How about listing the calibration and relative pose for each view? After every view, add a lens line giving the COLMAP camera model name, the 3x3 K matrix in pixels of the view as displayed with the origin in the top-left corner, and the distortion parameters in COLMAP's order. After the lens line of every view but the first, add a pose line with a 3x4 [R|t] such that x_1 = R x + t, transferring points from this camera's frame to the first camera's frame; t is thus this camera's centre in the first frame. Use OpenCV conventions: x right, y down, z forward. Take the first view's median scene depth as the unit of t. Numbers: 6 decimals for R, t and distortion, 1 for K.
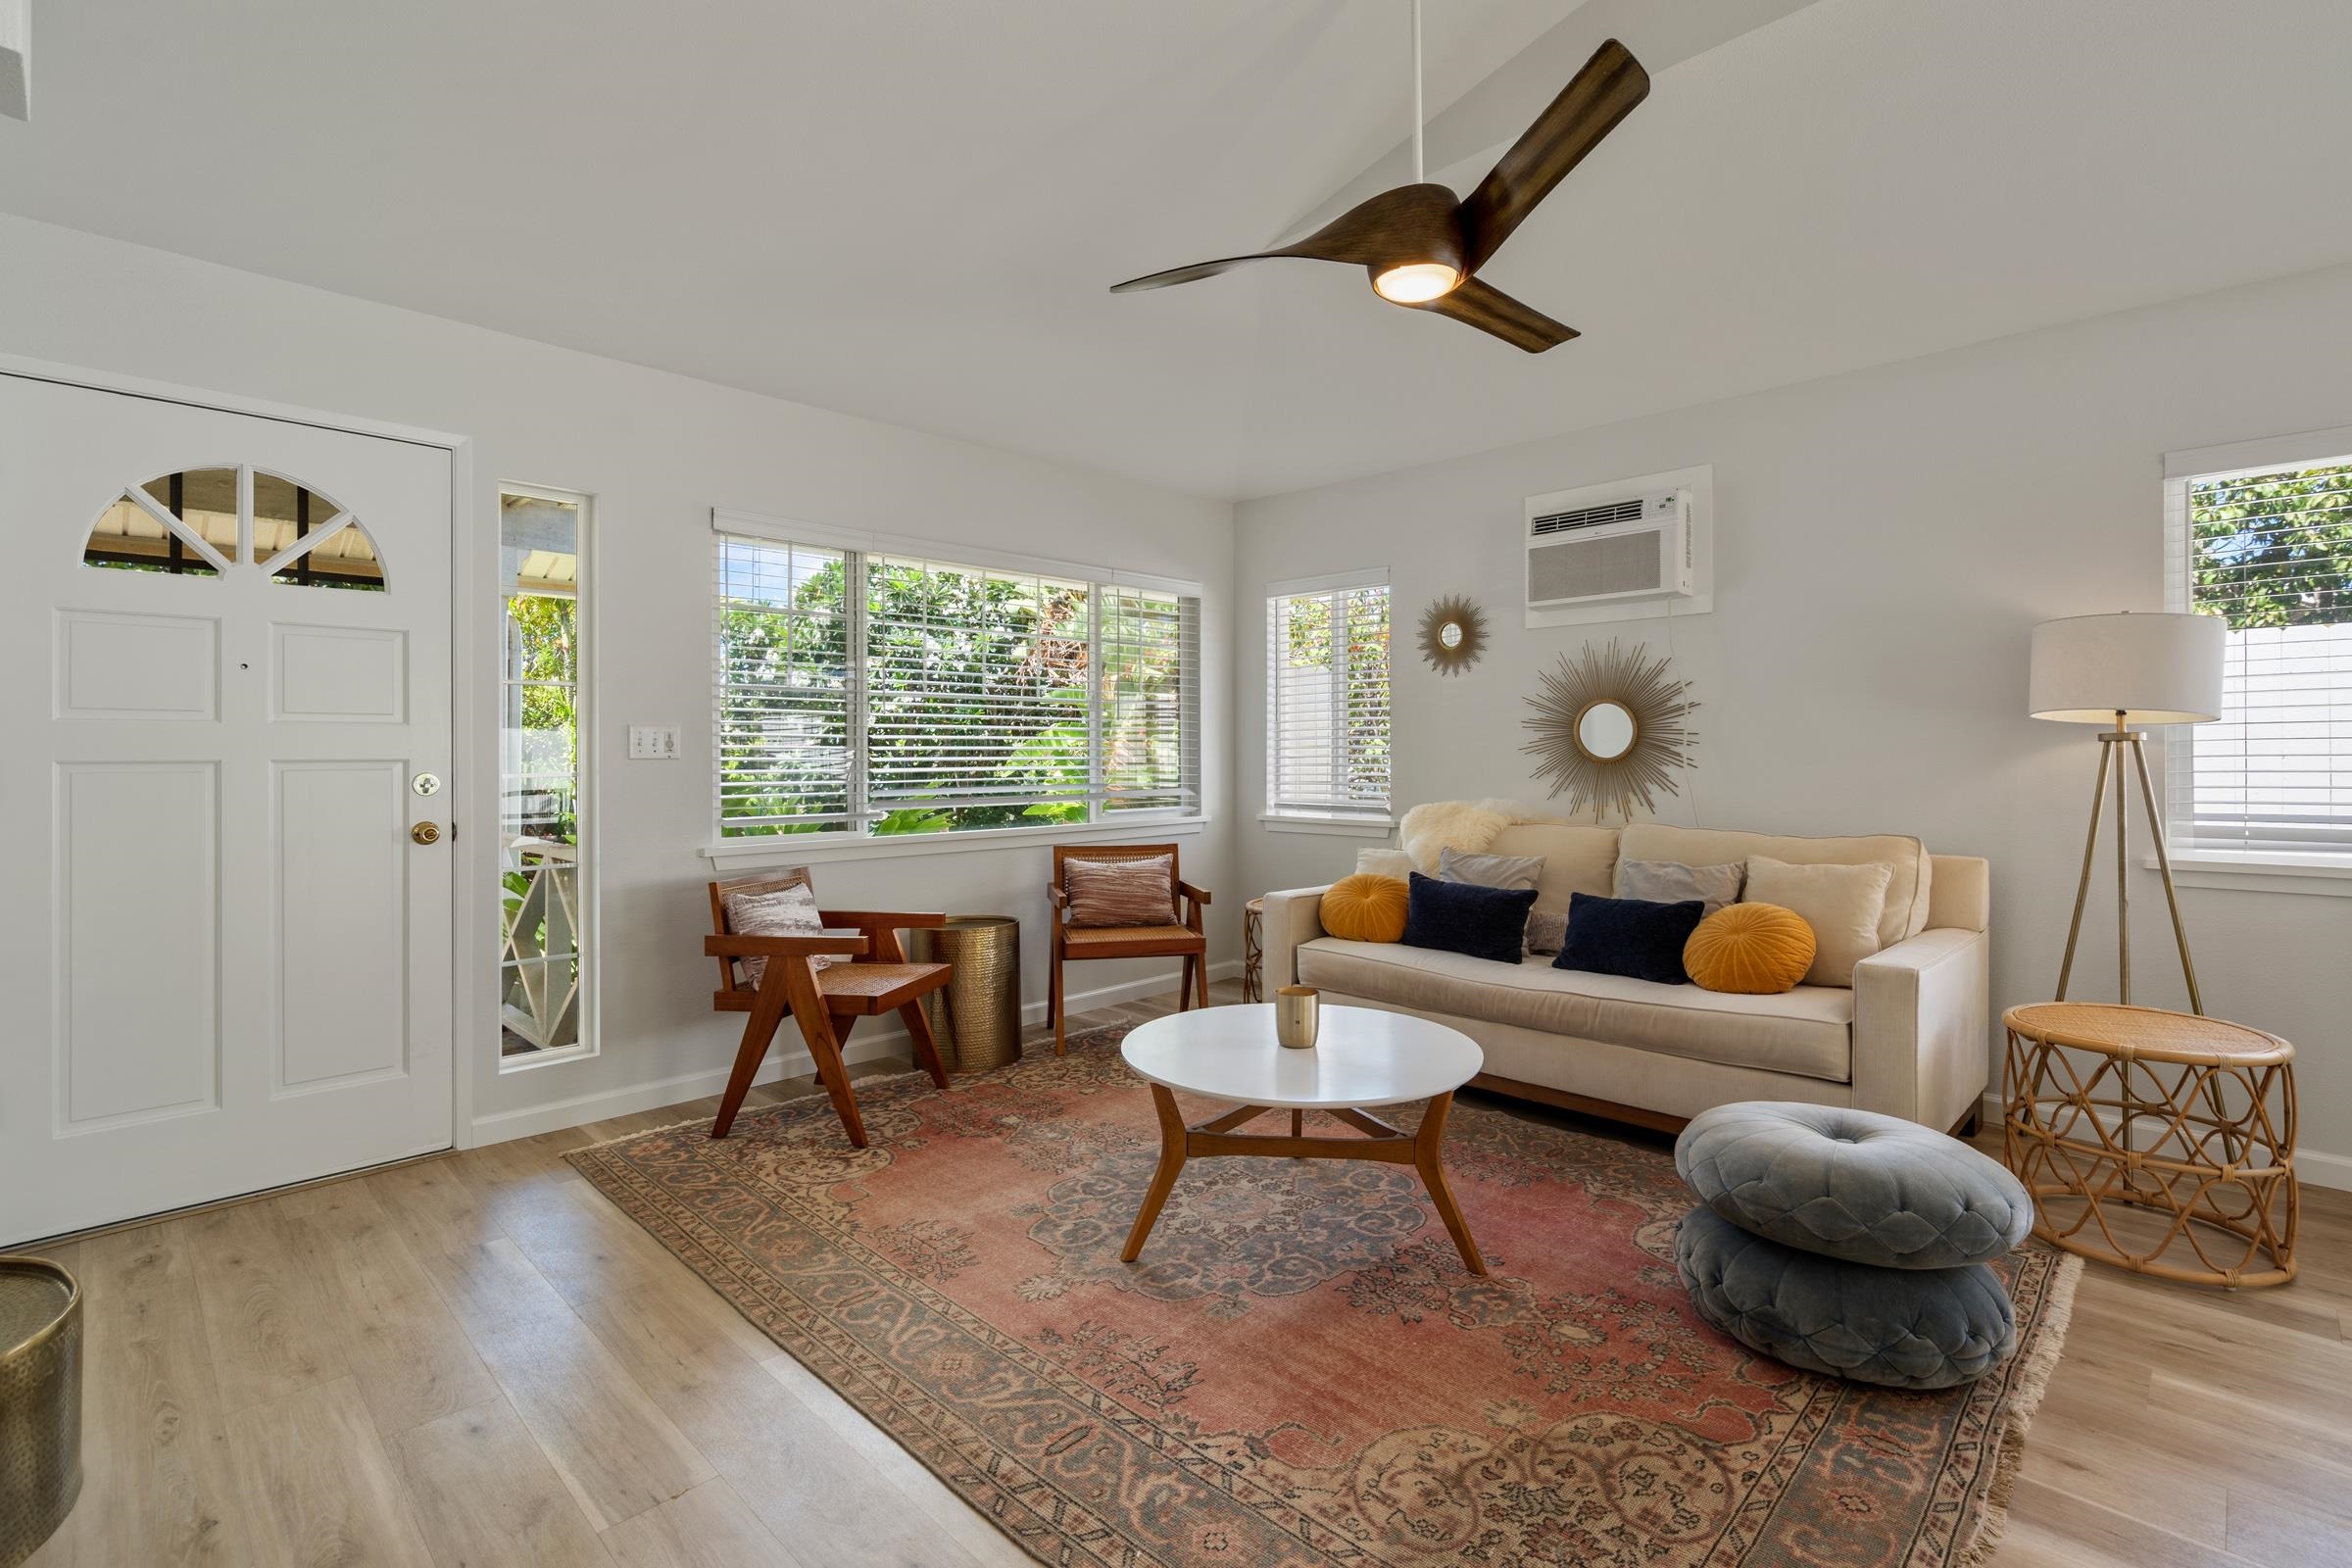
lens RADIAL K [[1093.6, 0, 1184.6], [0, 1093.6, 750.0], [0, 0, 1]] dist [-0.003780, -0.000157]
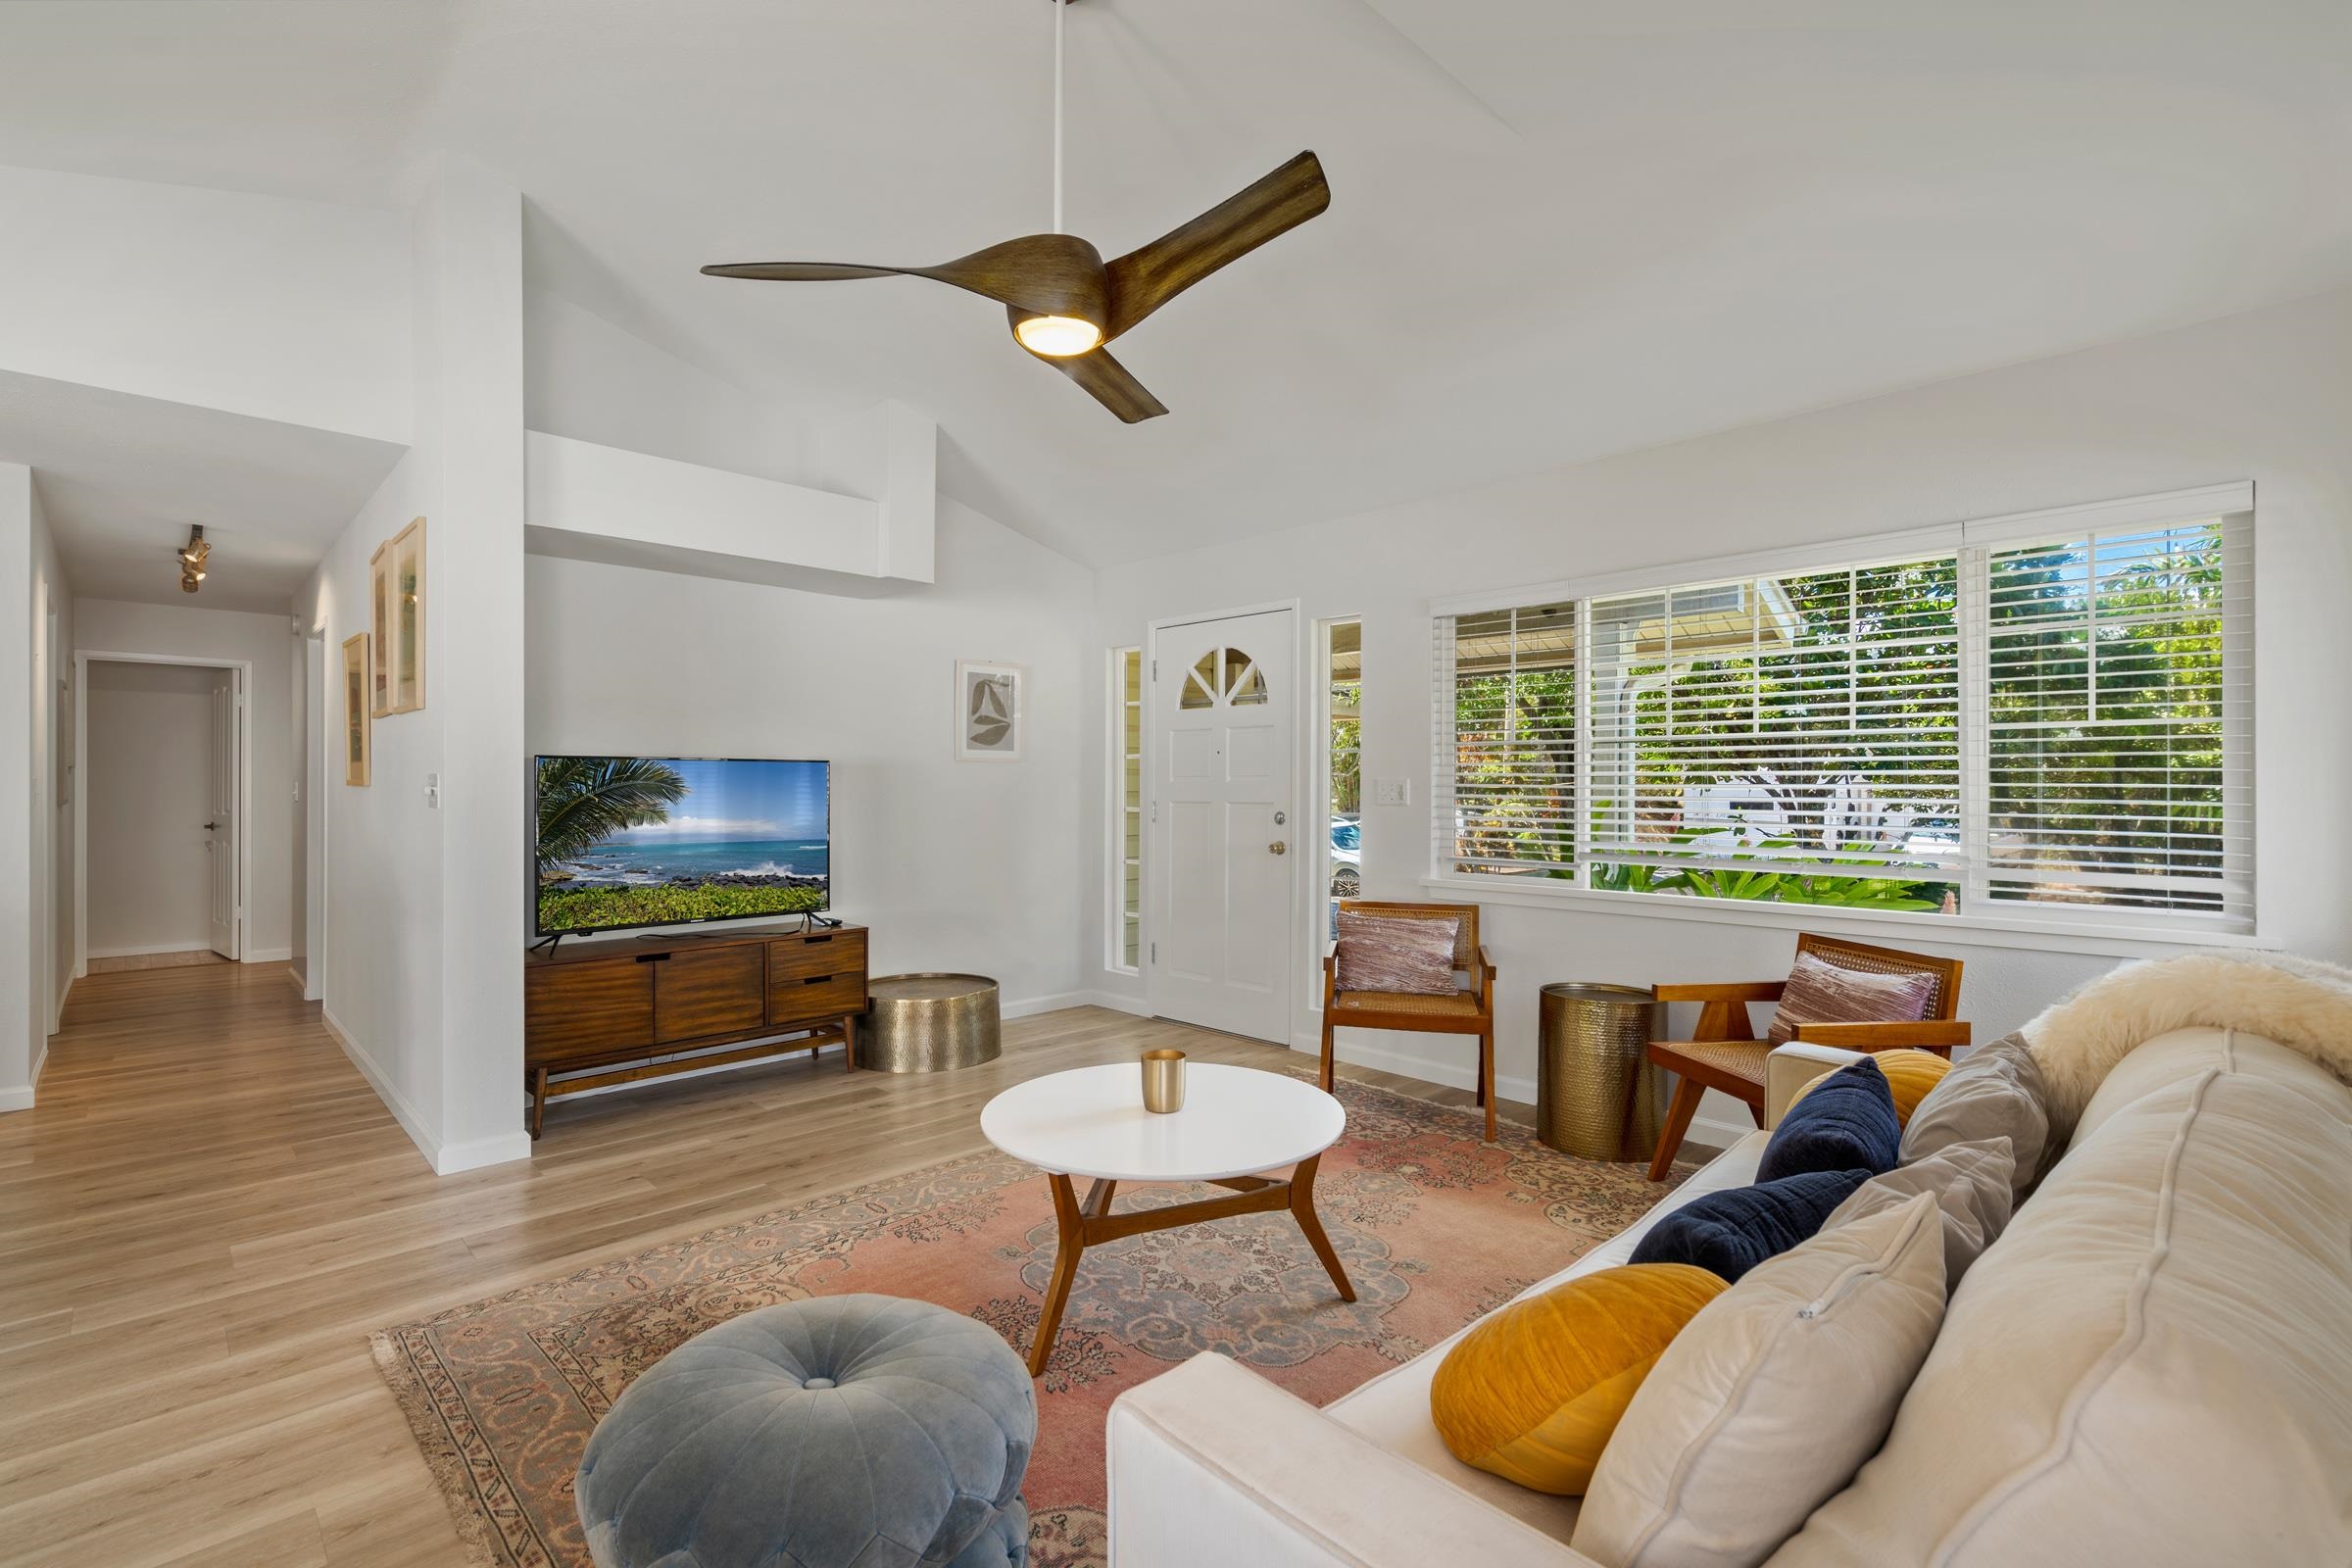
lens RADIAL K [[1047.4, 0, 1155.1], [0, 1047.4, 787.3], [0, 0, 1]] dist [-0.002578, 0.001061]
pose [[-0.027752, 0.005567, -0.999599, 0.821363], [0.002928, 0.999981, 0.005488, -0.022054], [0.999611, -0.002774, -0.027767, 0.796971]]
